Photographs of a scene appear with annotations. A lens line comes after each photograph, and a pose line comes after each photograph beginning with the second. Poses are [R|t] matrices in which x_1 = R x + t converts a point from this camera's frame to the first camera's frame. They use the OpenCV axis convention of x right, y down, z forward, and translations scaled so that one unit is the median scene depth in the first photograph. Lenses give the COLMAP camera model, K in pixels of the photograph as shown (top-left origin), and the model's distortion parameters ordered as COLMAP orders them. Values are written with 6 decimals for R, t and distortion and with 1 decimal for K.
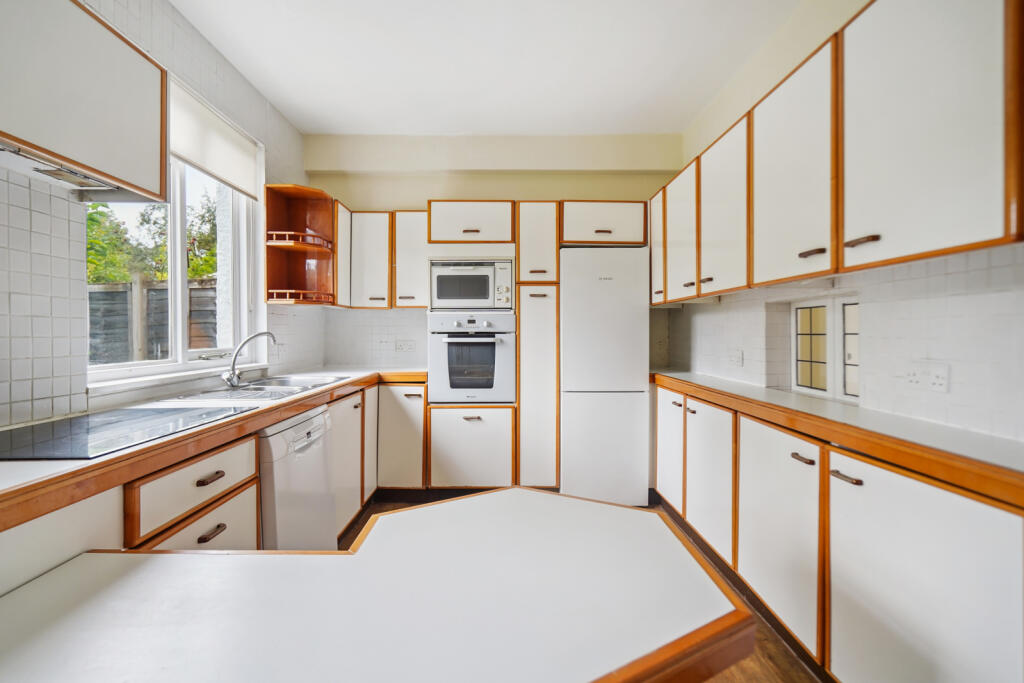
lens RADIAL K [[487.2, 0, 505.5], [0, 487.2, 341.6], [0, 0, 1]] dist [-0.000783, -0.000944]
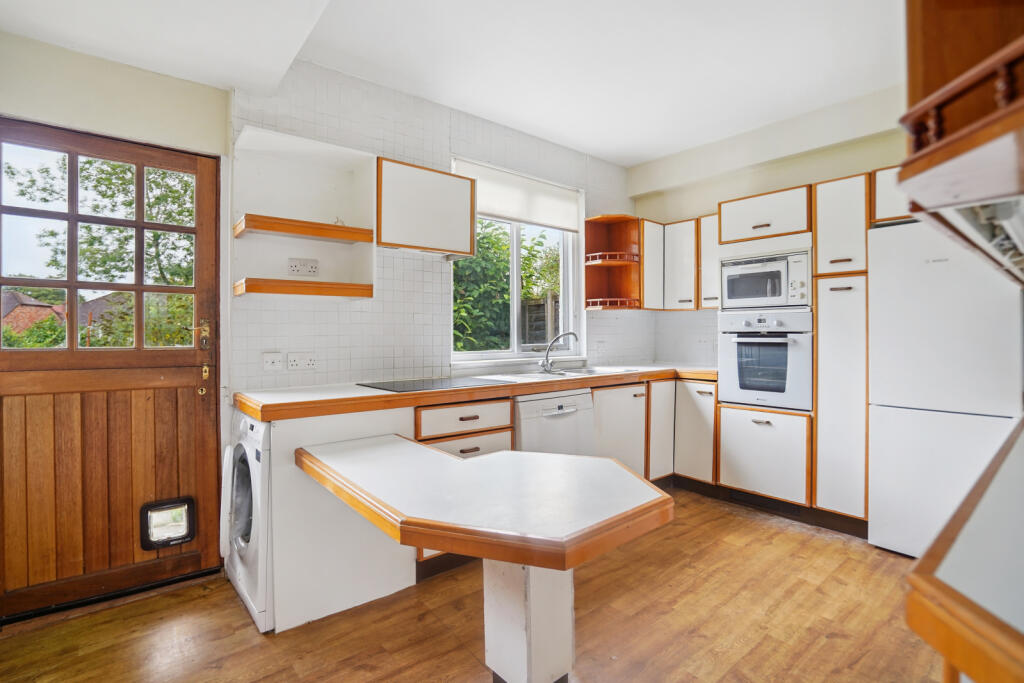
lens RADIAL K [[487.2, 0, 502.6], [0, 487.2, 339.5], [0, 0, 1]] dist [-0.000783, -0.000944]
pose [[0.630038, 0.010577, -0.776493, 0.353945], [-0.012897, 0.999912, 0.003156, -0.001056], [0.776457, 0.008026, 0.630119, 0.004680]]
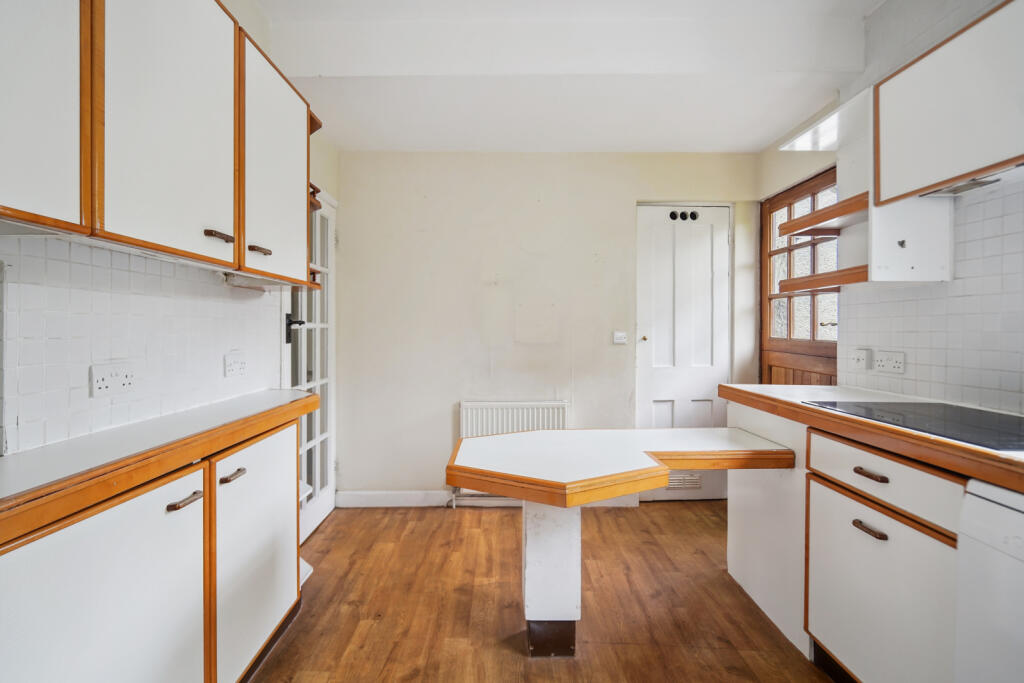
lens RADIAL K [[487.2, 0, 510.1], [0, 487.2, 331.0], [0, 0, 1]] dist [-0.000783, -0.000944]
pose [[-0.999774, 0.002667, -0.021090, 0.067671], [0.002236, 0.999789, 0.020439, -0.015674], [0.021140, 0.020387, -0.999569, 0.878245]]
